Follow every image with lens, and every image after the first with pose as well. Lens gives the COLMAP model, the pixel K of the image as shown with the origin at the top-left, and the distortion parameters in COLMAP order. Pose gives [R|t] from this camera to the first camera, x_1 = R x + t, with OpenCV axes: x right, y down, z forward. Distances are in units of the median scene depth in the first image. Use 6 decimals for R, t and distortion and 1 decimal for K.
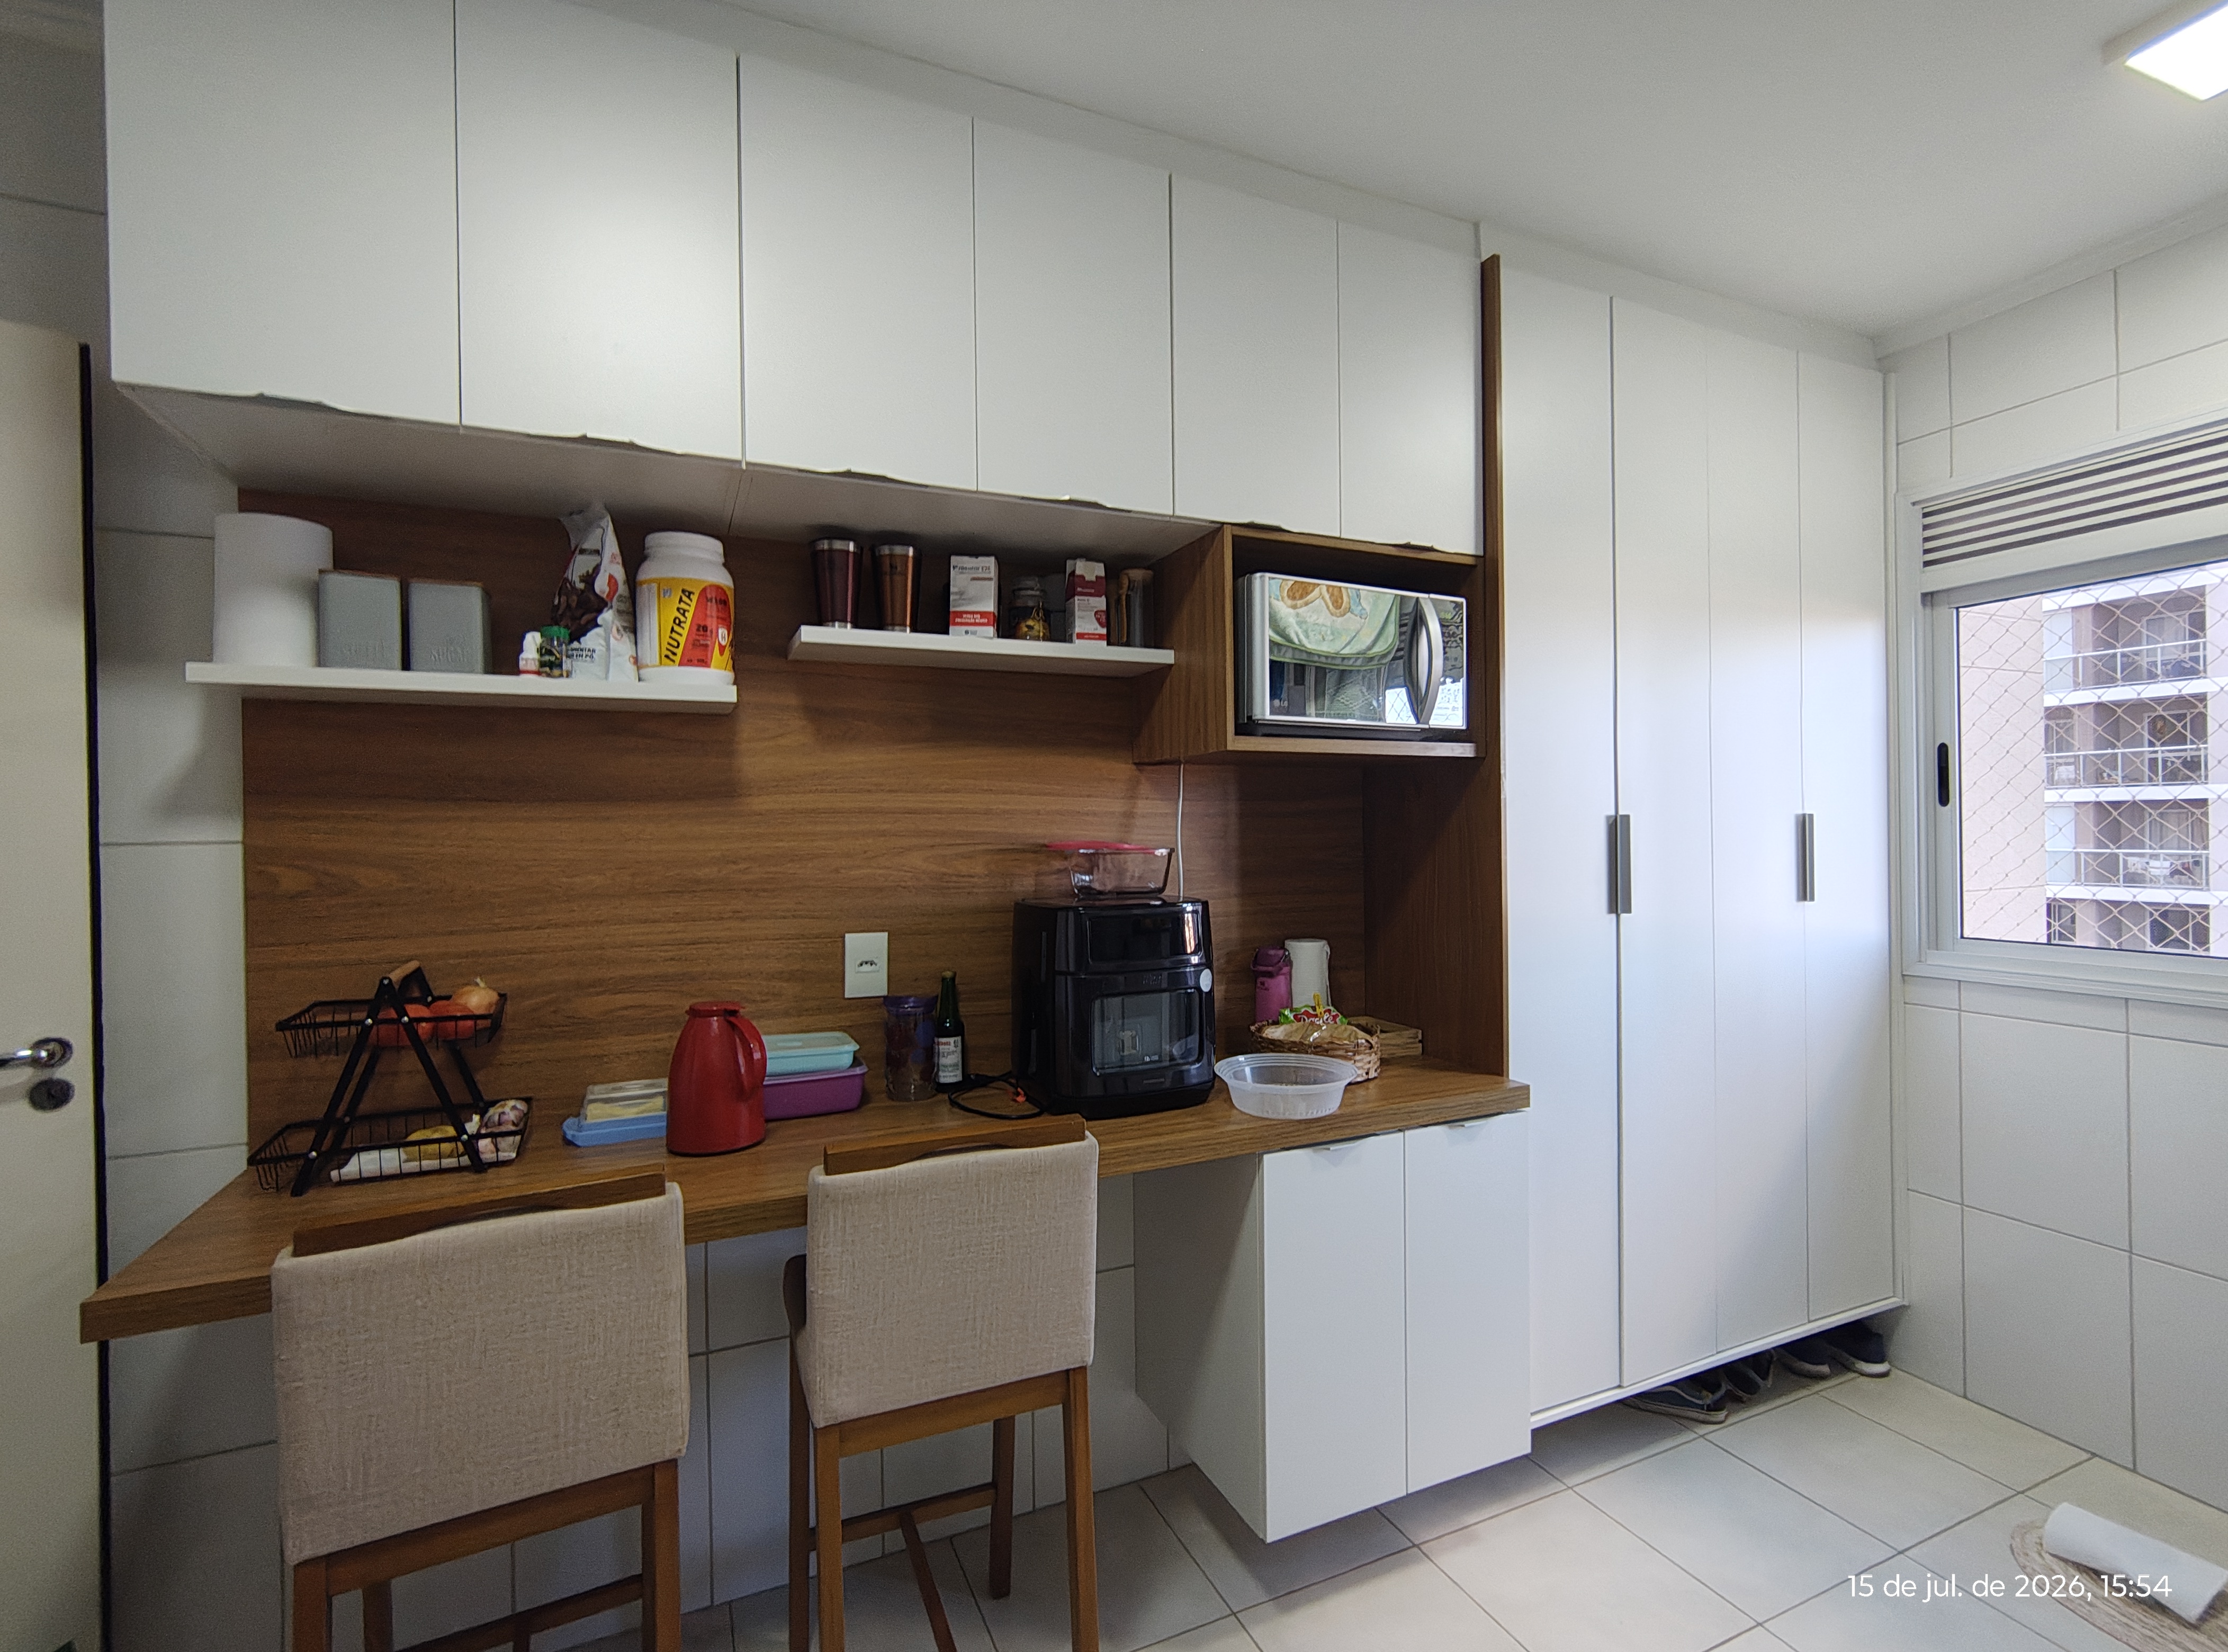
lens RADIAL K [[1032.8, 0, 1108.4], [0, 1032.8, 823.7], [0, 0, 1]] dist [-0.011237, 0.001138]
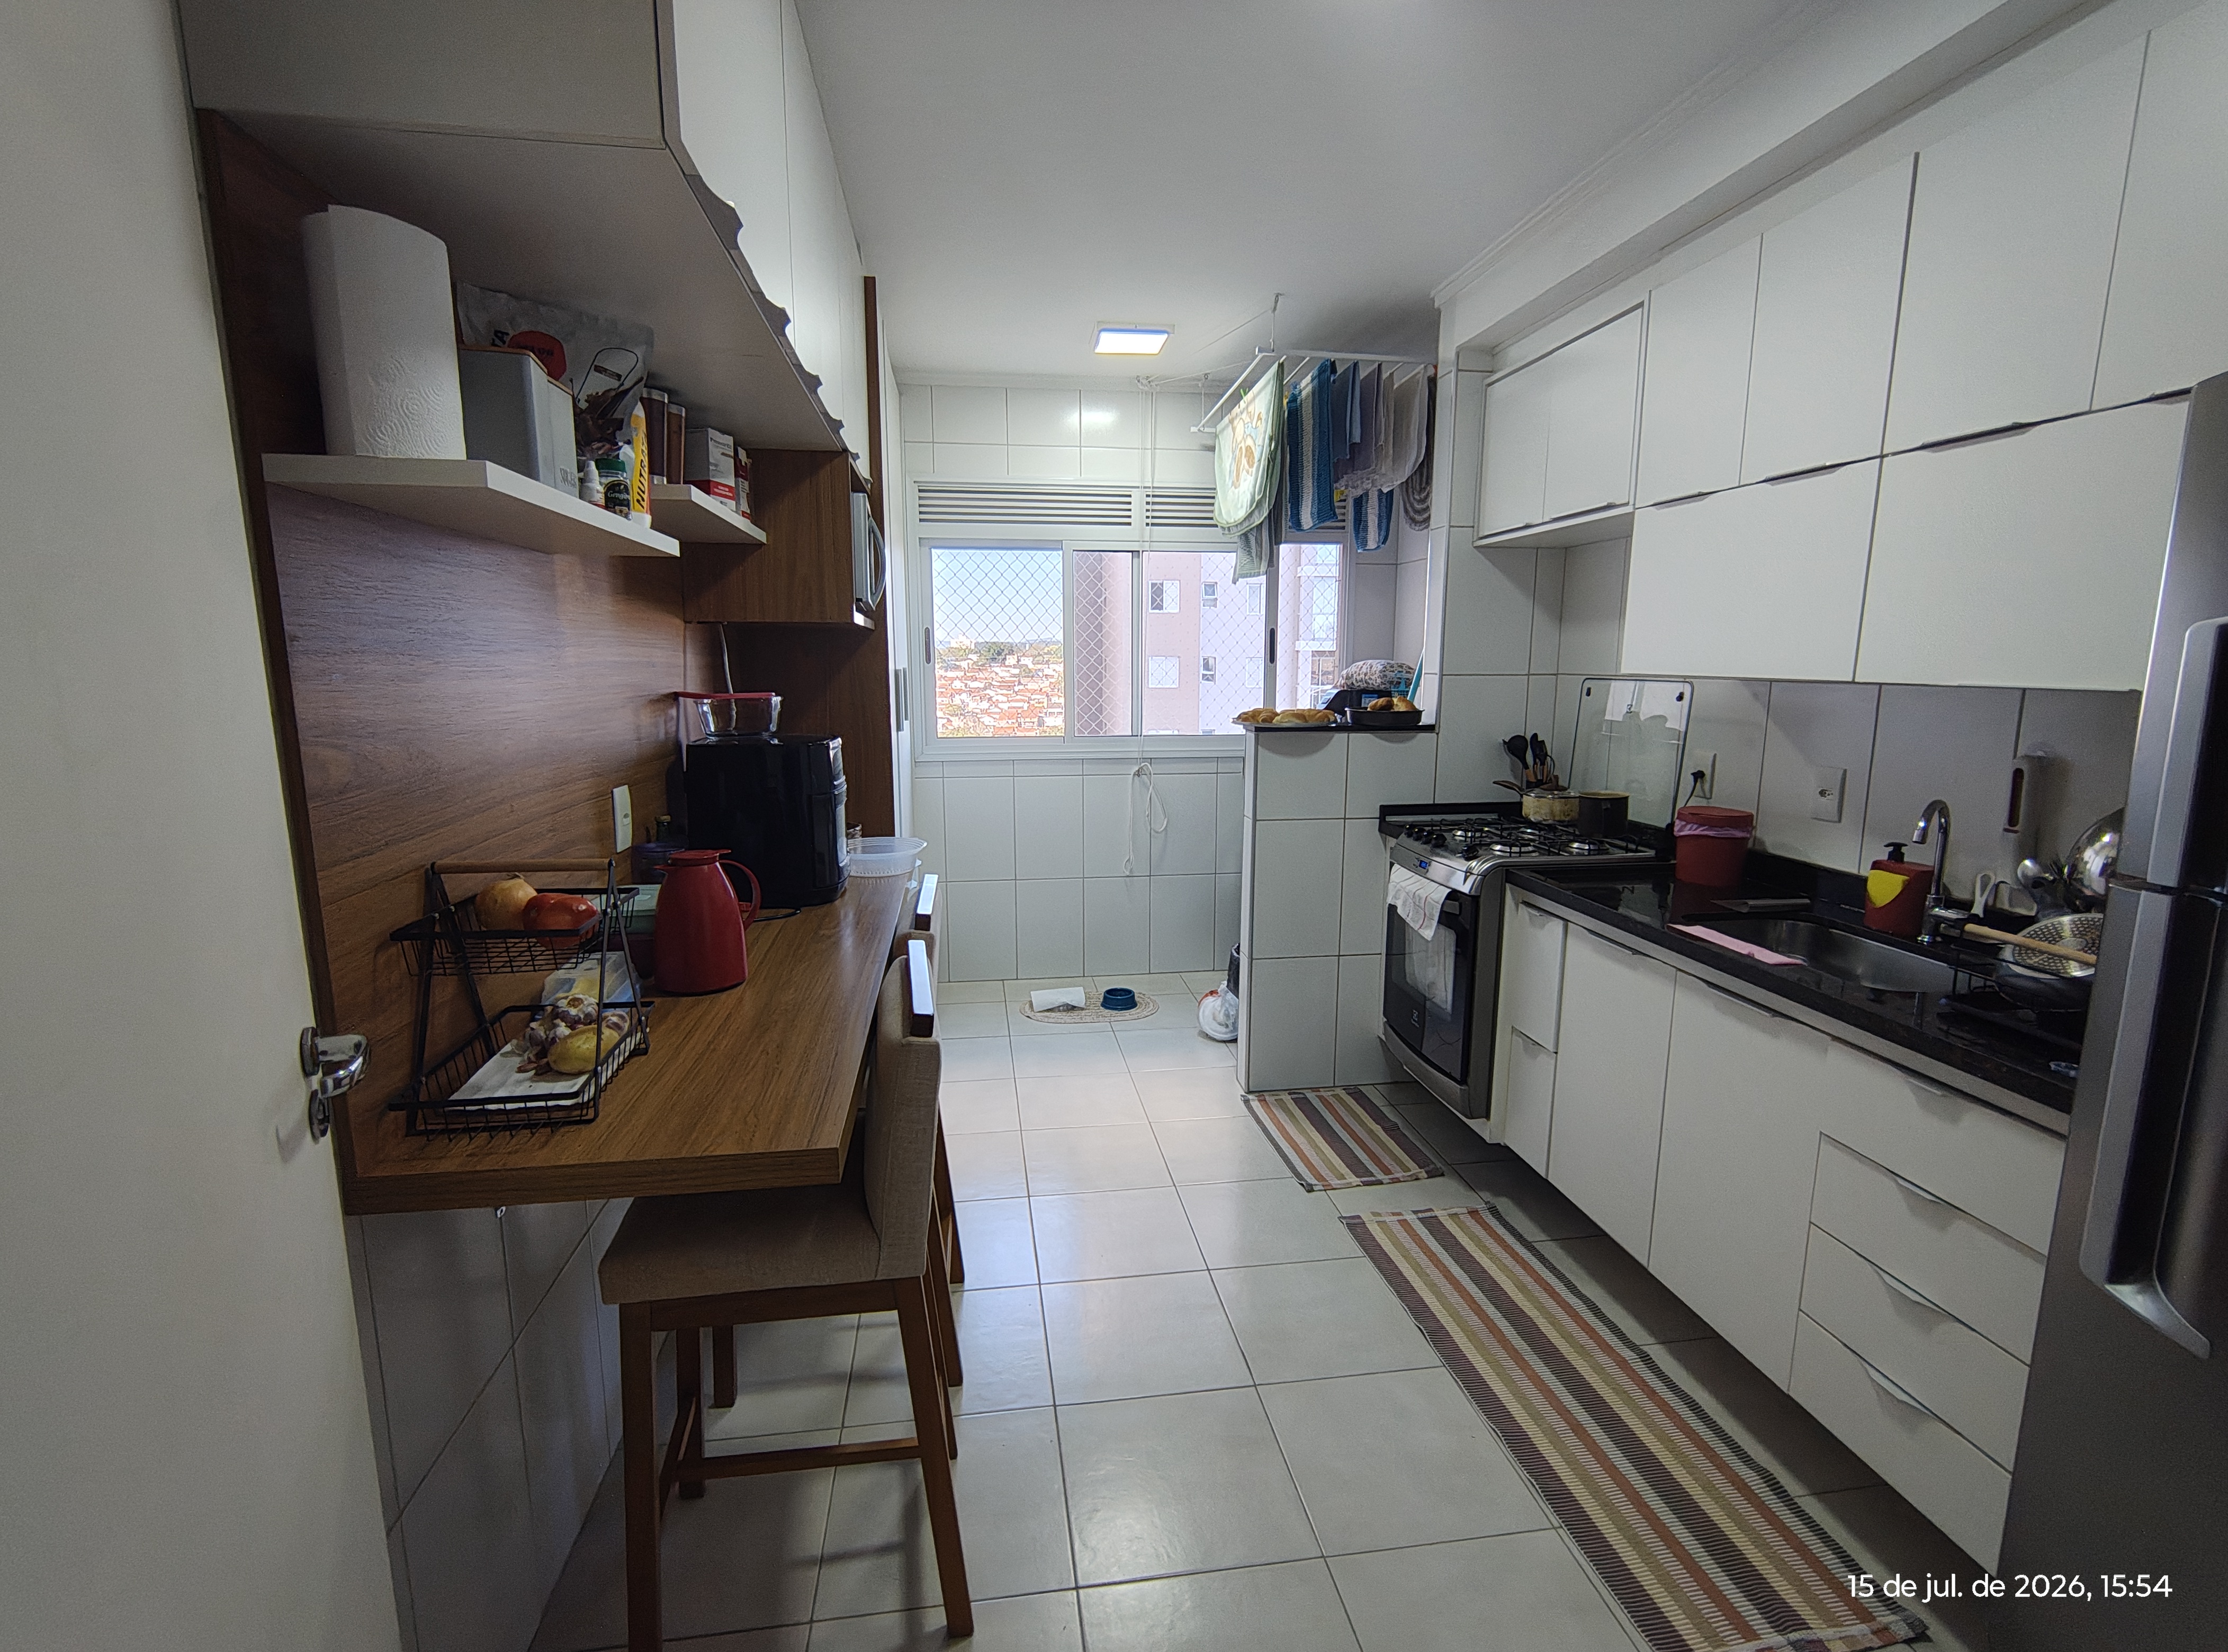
lens RADIAL K [[1033.3, 0, 1113.2], [0, 1033.3, 830.9], [0, 0, 1]] dist [-0.013667, 0.009454]
pose [[0.275912, -0.145092, 0.950169, -1.061157], [-0.003552, 0.988380, 0.151959, -0.005186], [-0.961176, -0.045302, 0.272190, 0.256385]]
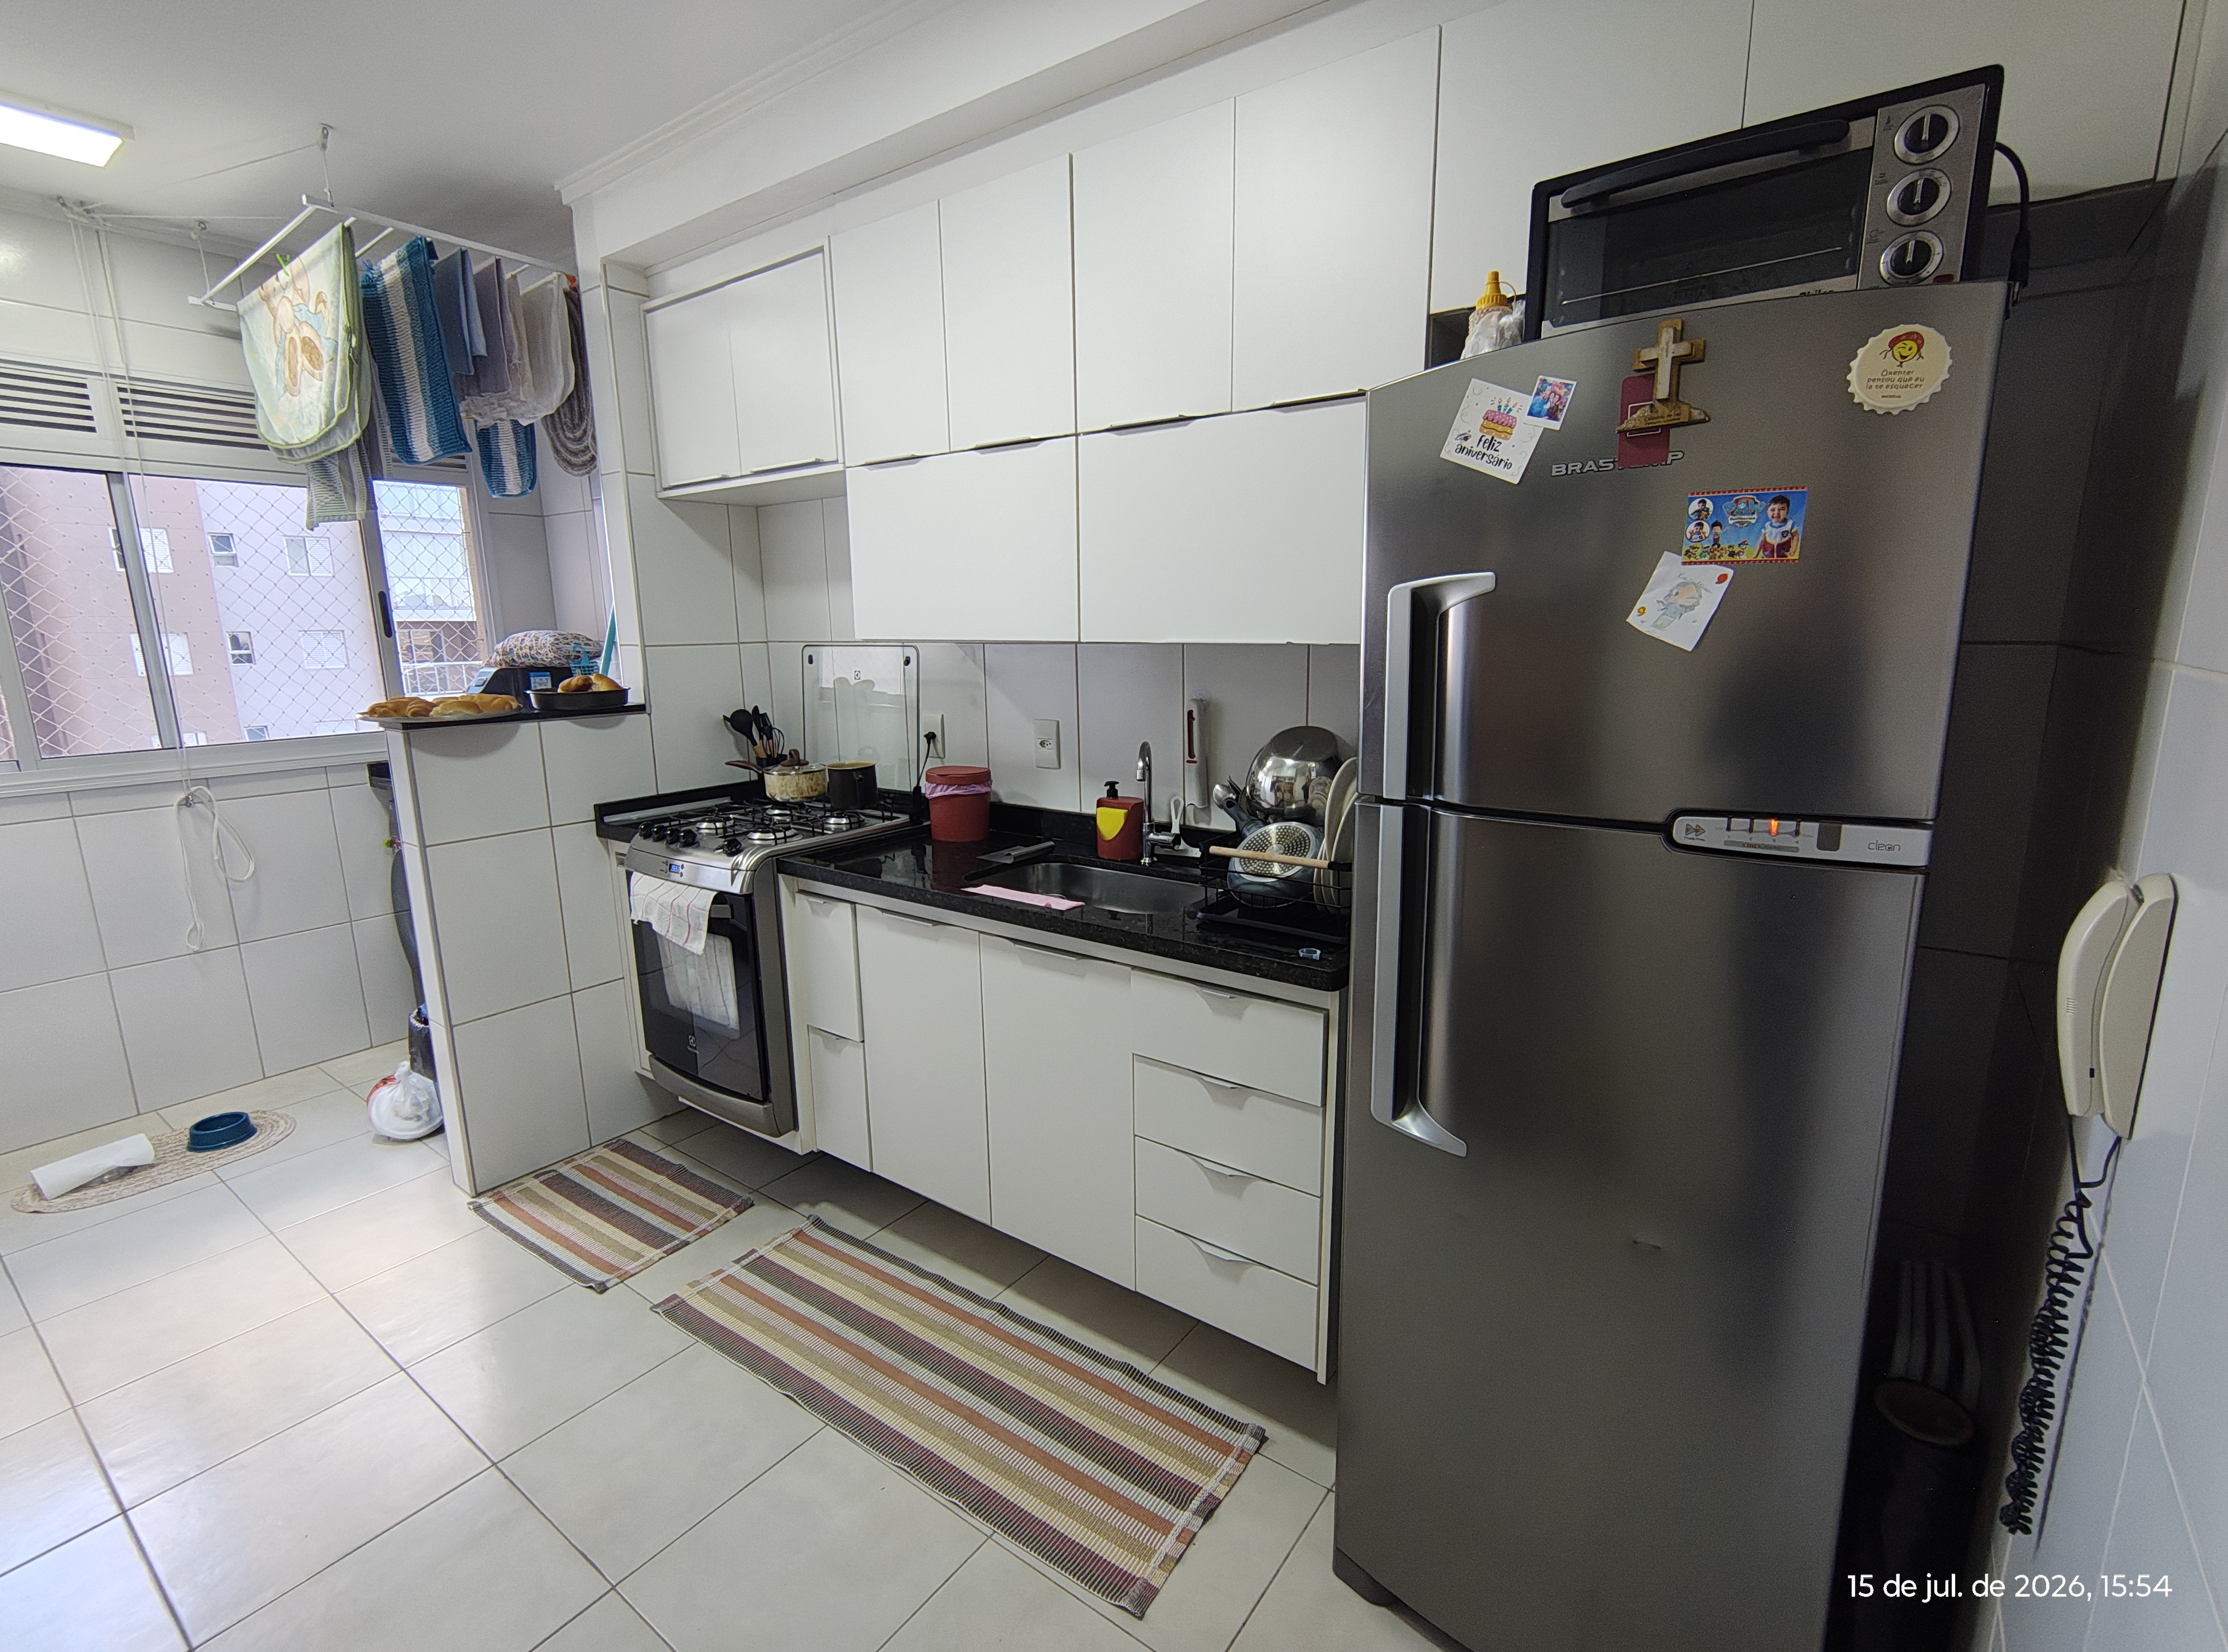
lens RADIAL K [[1033.3, 0, 1113.2], [0, 1033.3, 830.9], [0, 0, 1]] dist [-0.013667, 0.009454]
pose [[-0.489398, -0.154024, 0.858351, -0.894147], [0.019953, 0.982044, 0.187596, -0.006577], [-0.871832, 0.108936, -0.477537, 0.354451]]
